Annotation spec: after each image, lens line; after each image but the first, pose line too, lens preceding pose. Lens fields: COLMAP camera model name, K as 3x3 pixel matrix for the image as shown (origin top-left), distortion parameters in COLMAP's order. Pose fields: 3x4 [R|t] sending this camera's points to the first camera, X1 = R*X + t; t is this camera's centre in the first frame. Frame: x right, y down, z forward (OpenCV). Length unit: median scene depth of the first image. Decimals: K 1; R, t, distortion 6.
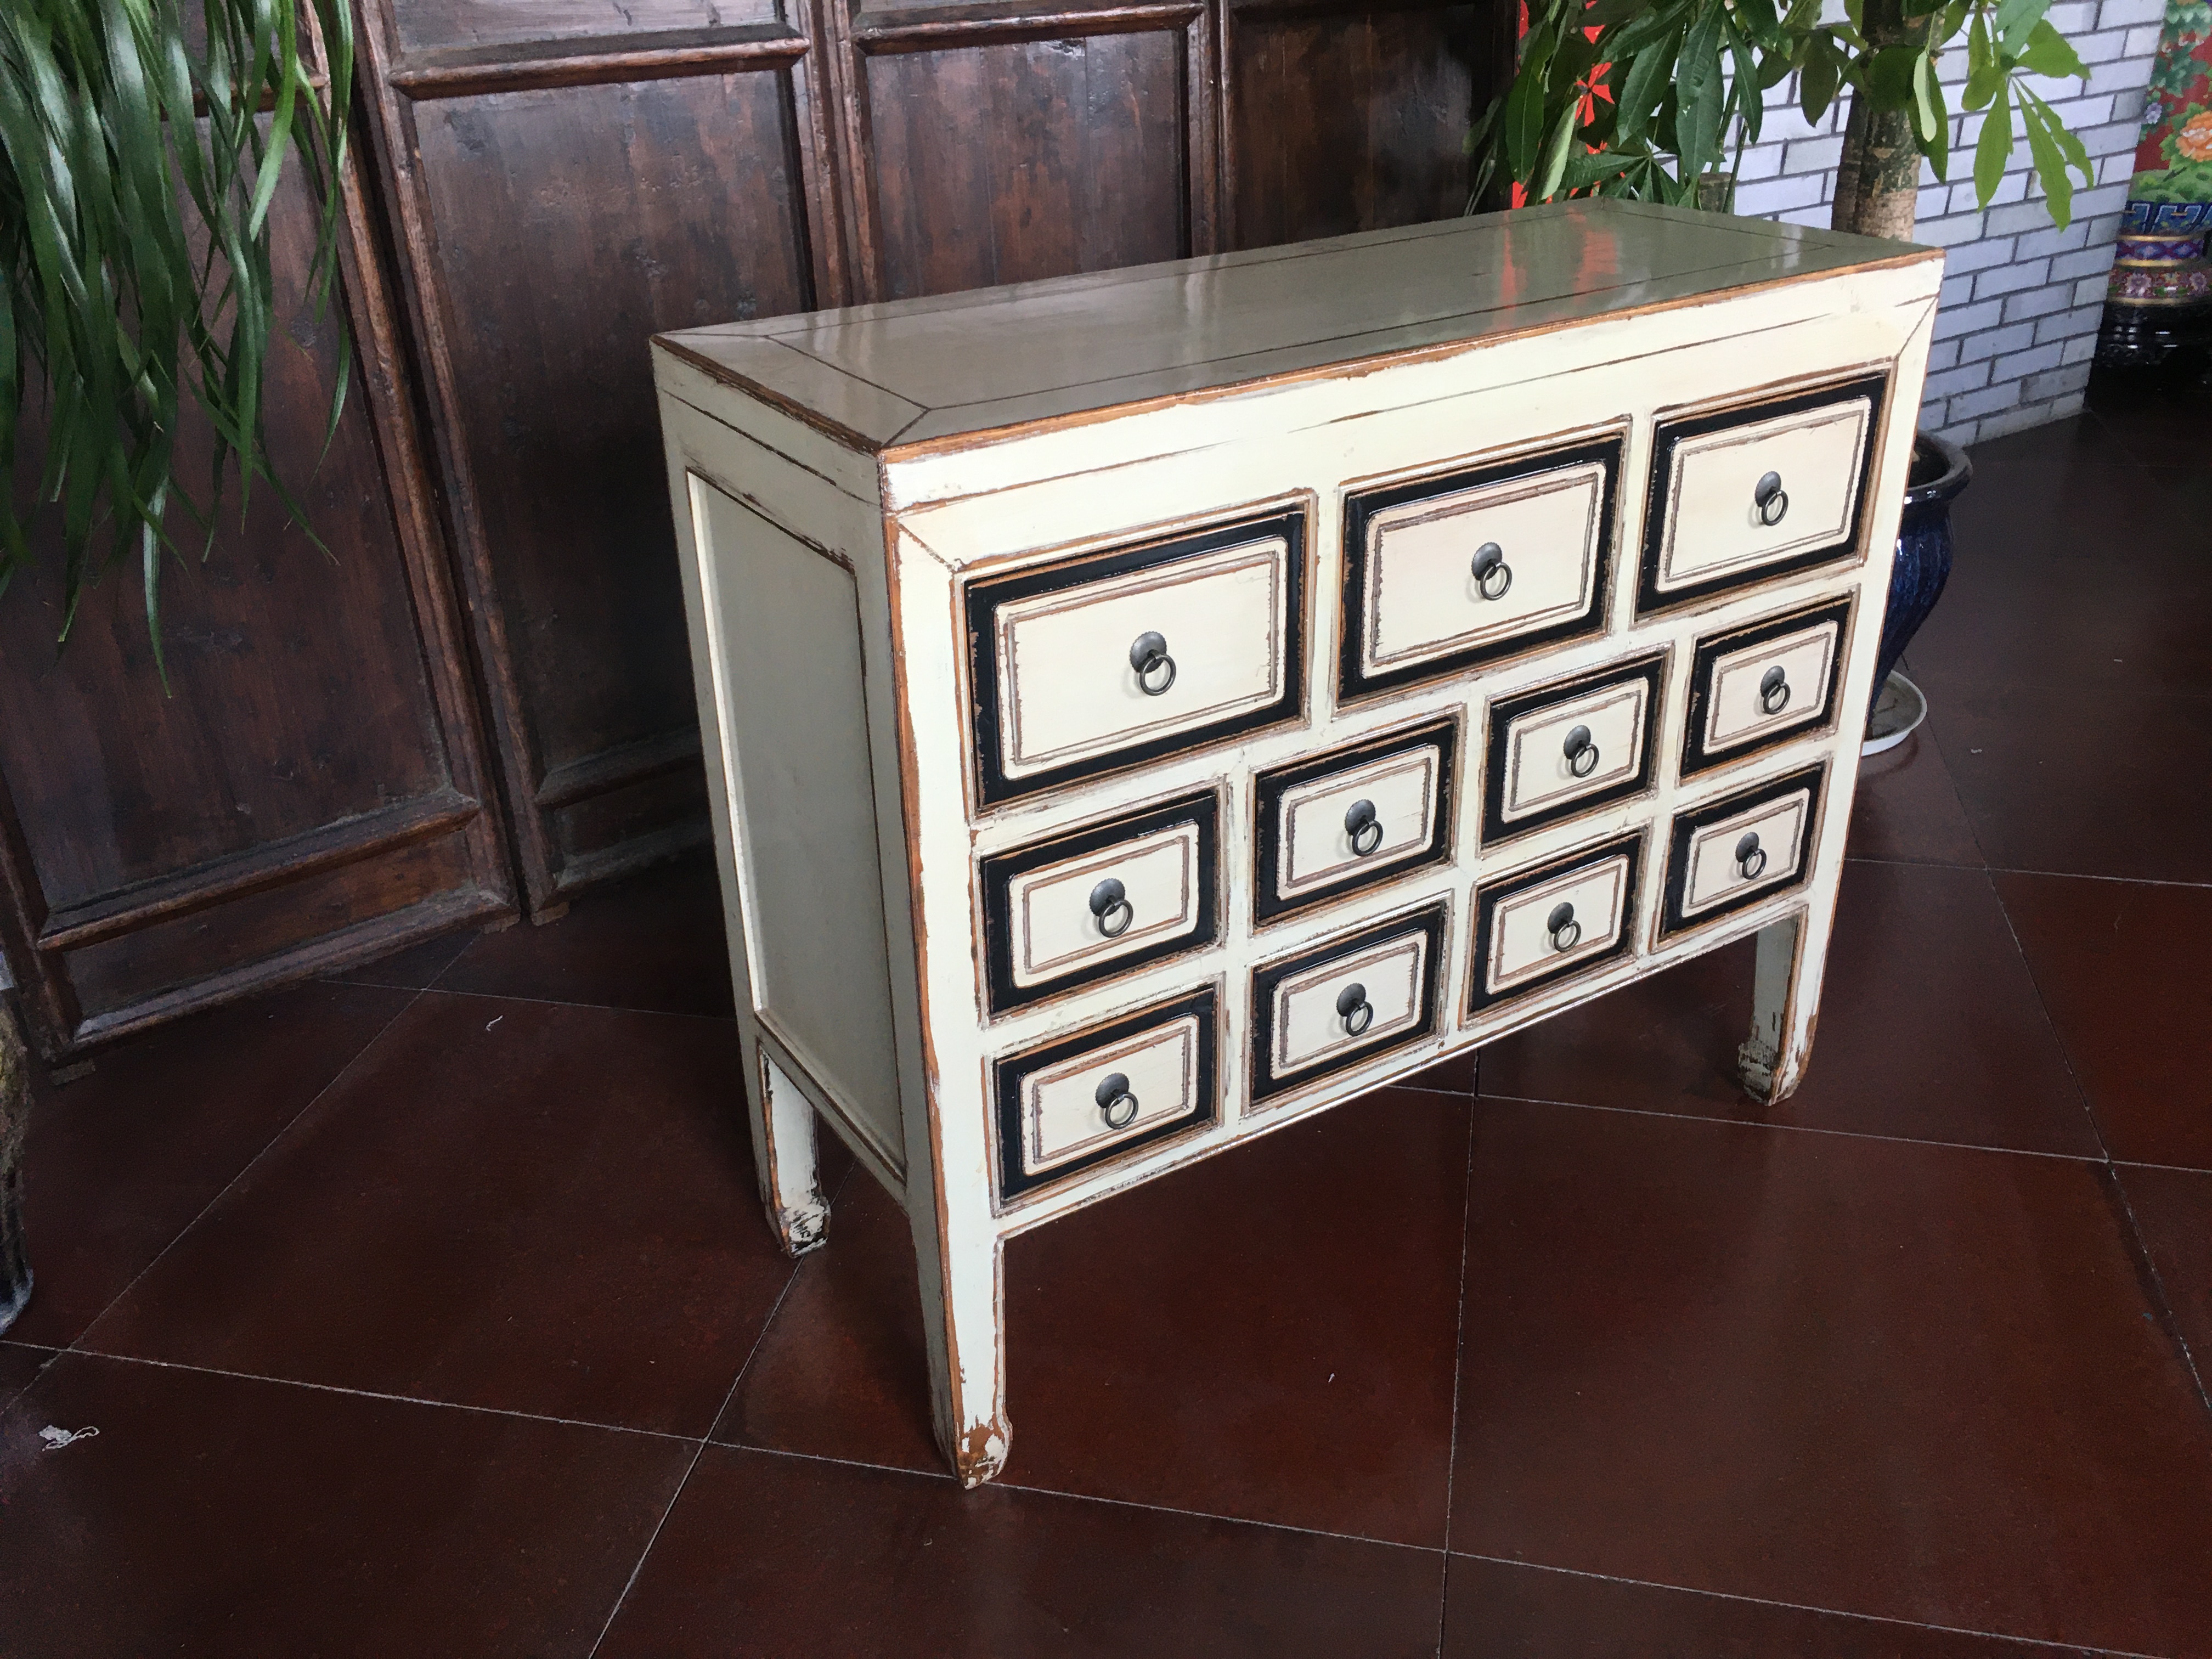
lens RADIAL K [[1880.2, 0, 1101.6], [0, 1880.2, 831.6], [0, 0, 1]] dist [0.082513, -0.117904]
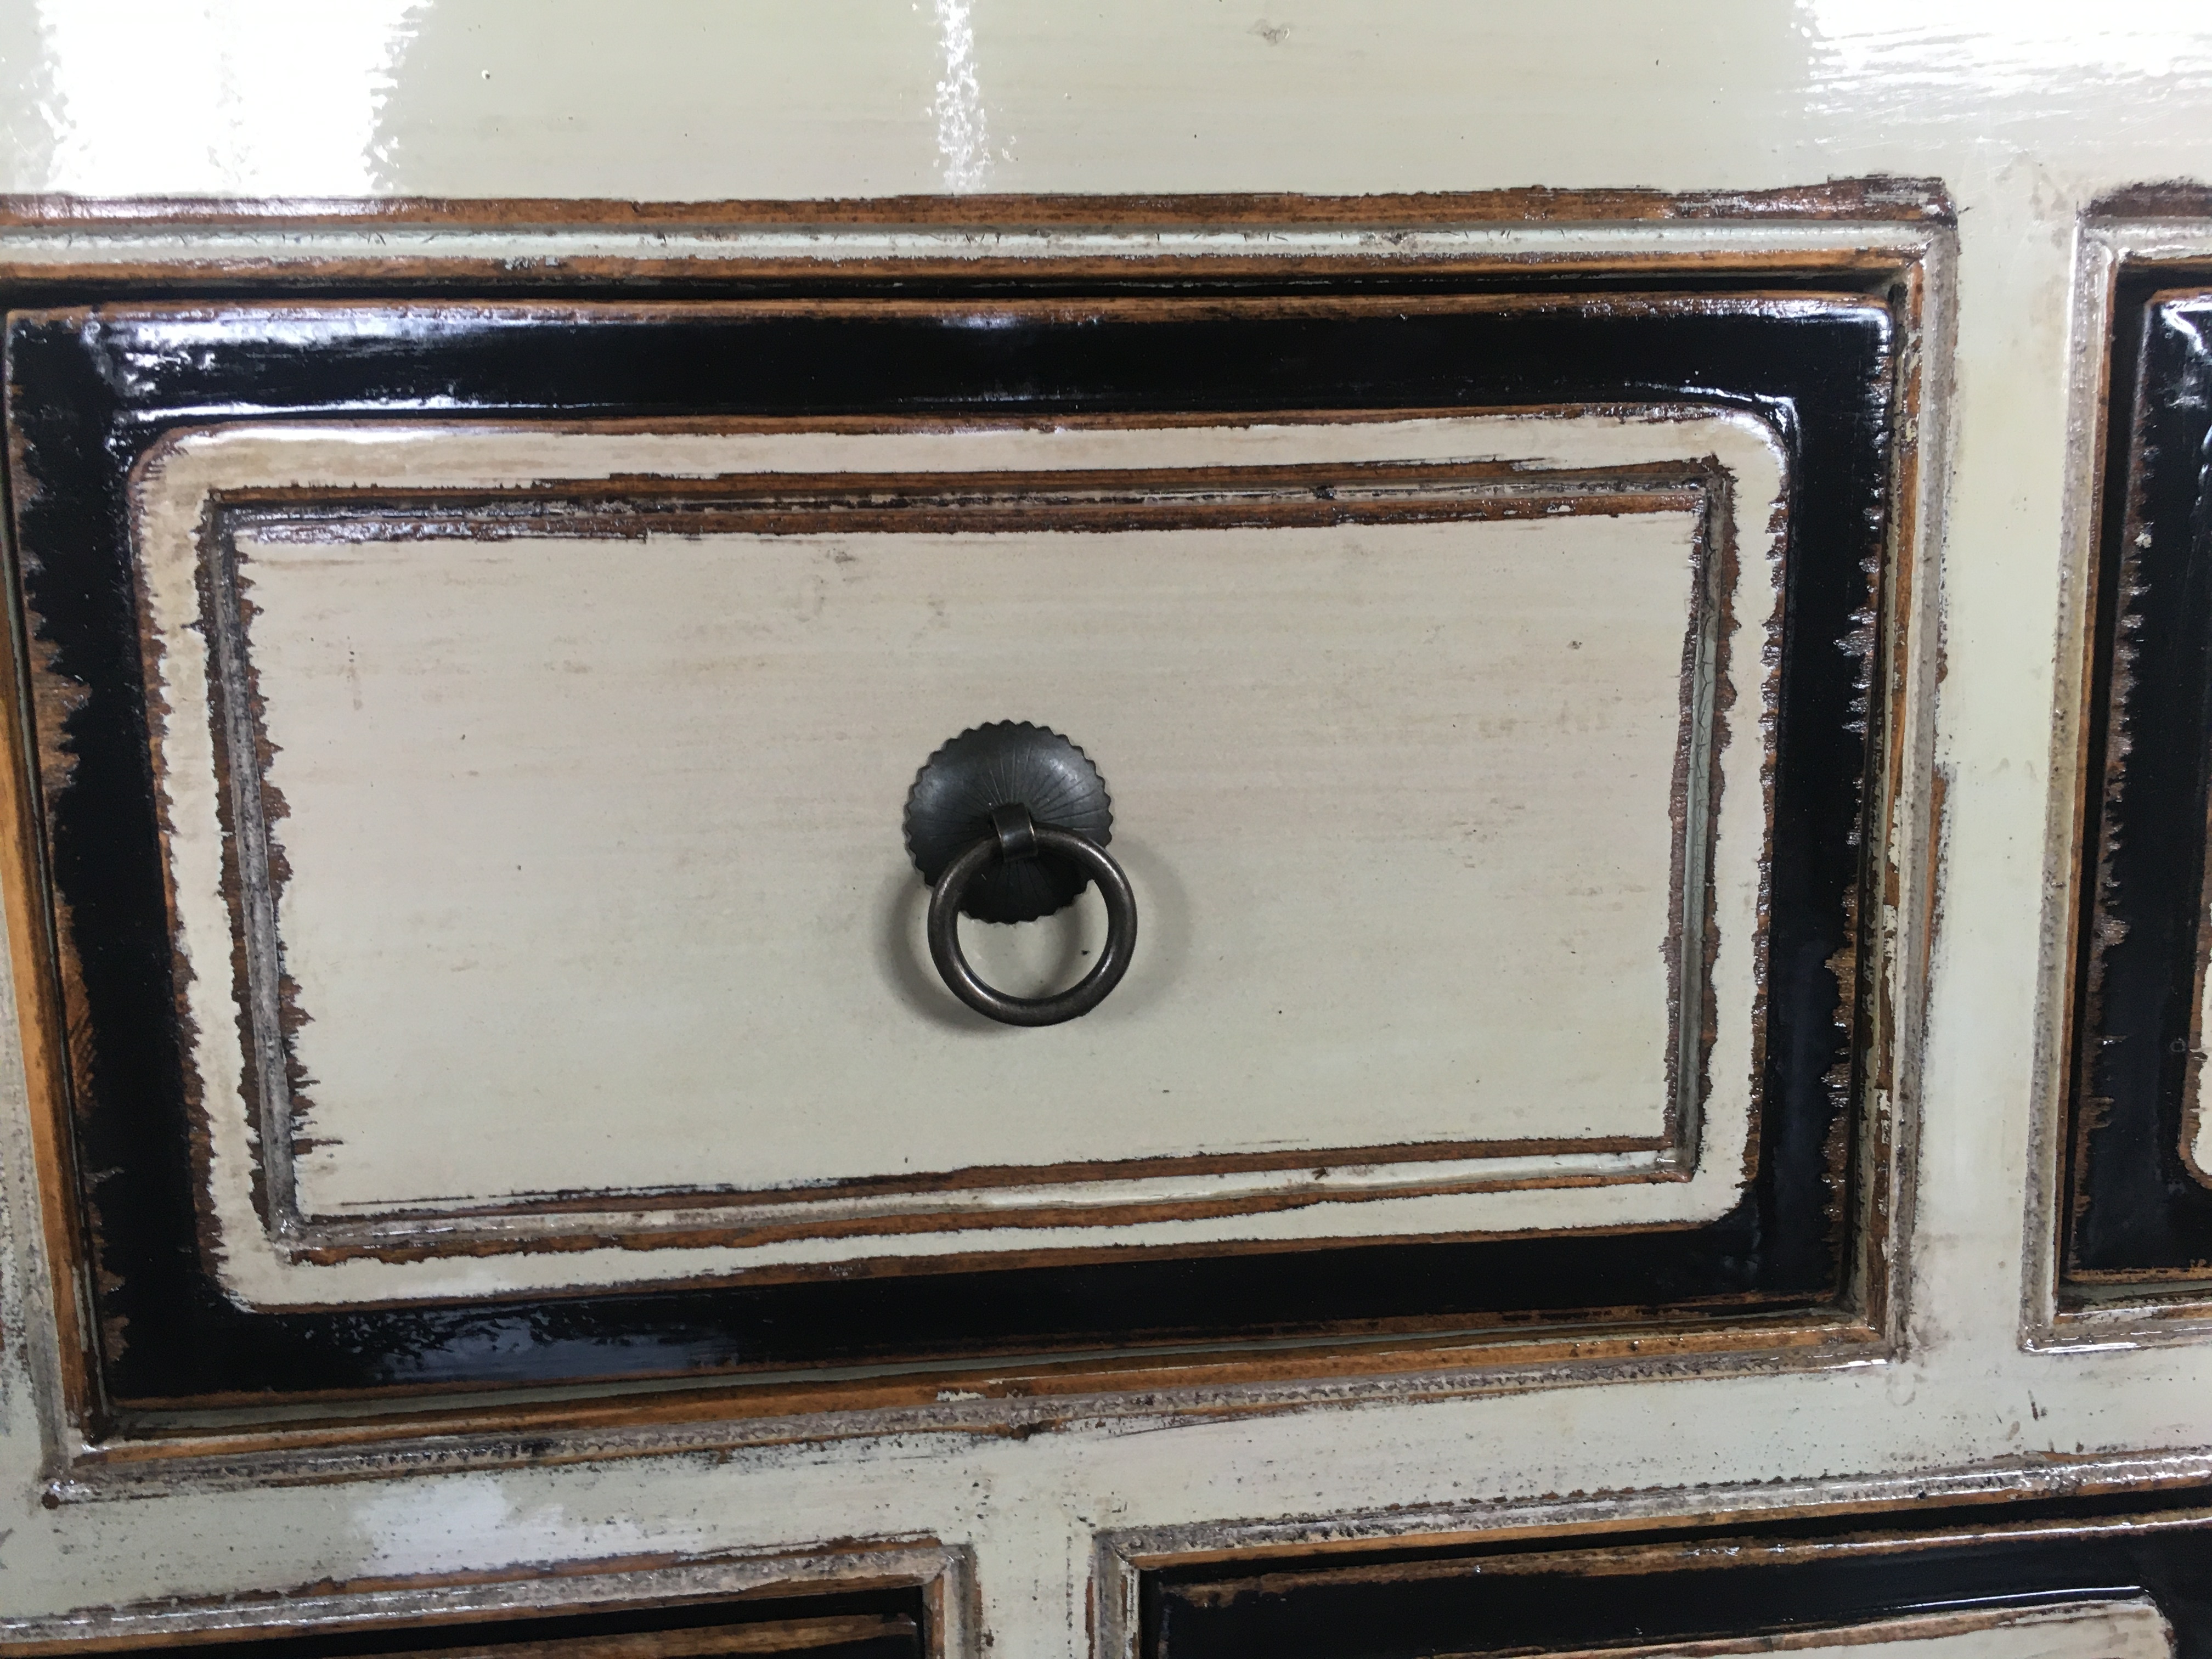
lens RADIAL K [[1880.2, 0, 1101.6], [0, 1880.2, 831.6], [0, 0, 1]] dist [0.082513, -0.117904]
pose [[0.899683, 0.080872, -0.428987, 0.248707], [-0.201191, 0.948919, -0.243054, -0.081431], [0.387417, 0.304980, 0.869997, 0.702173]]
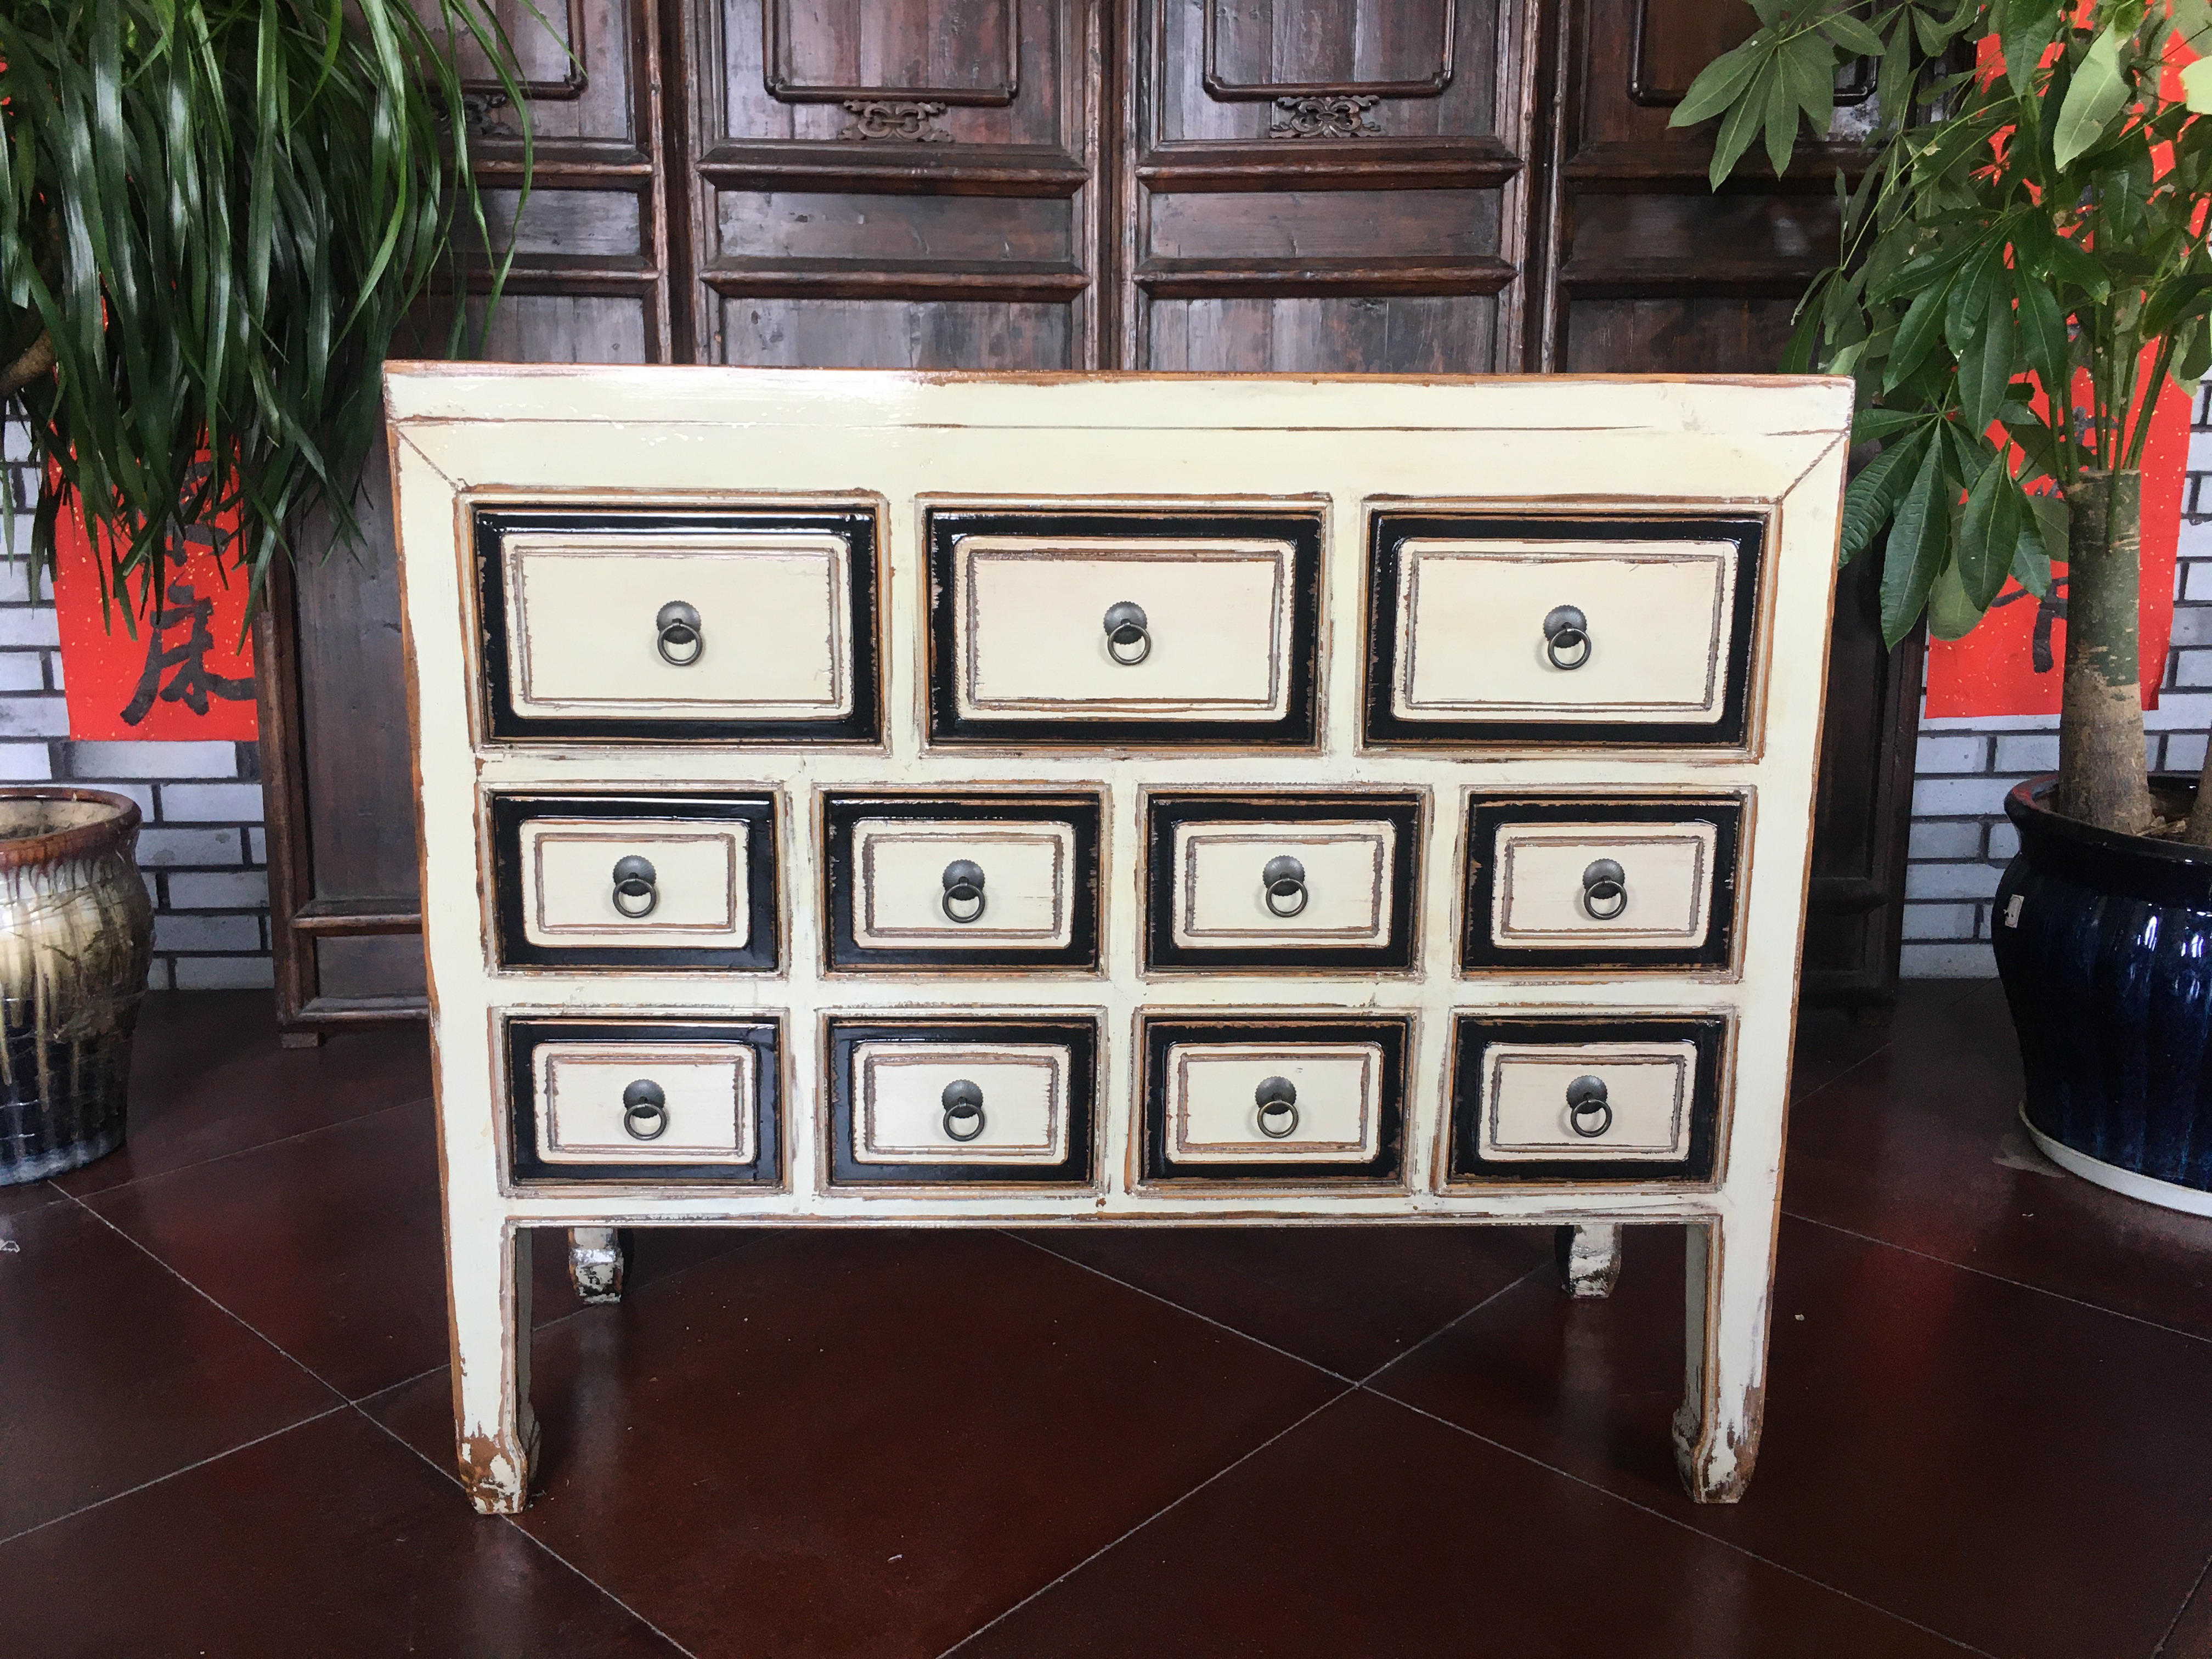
lens RADIAL K [[1880.2, 0, 1101.6], [0, 1880.2, 831.6], [0, 0, 1]] dist [0.082513, -0.117904]
pose [[0.862765, 0.144915, -0.484393, 0.547761], [-0.257507, 0.950423, -0.174317, 0.097228], [0.435117, 0.275129, 0.857308, 0.200977]]
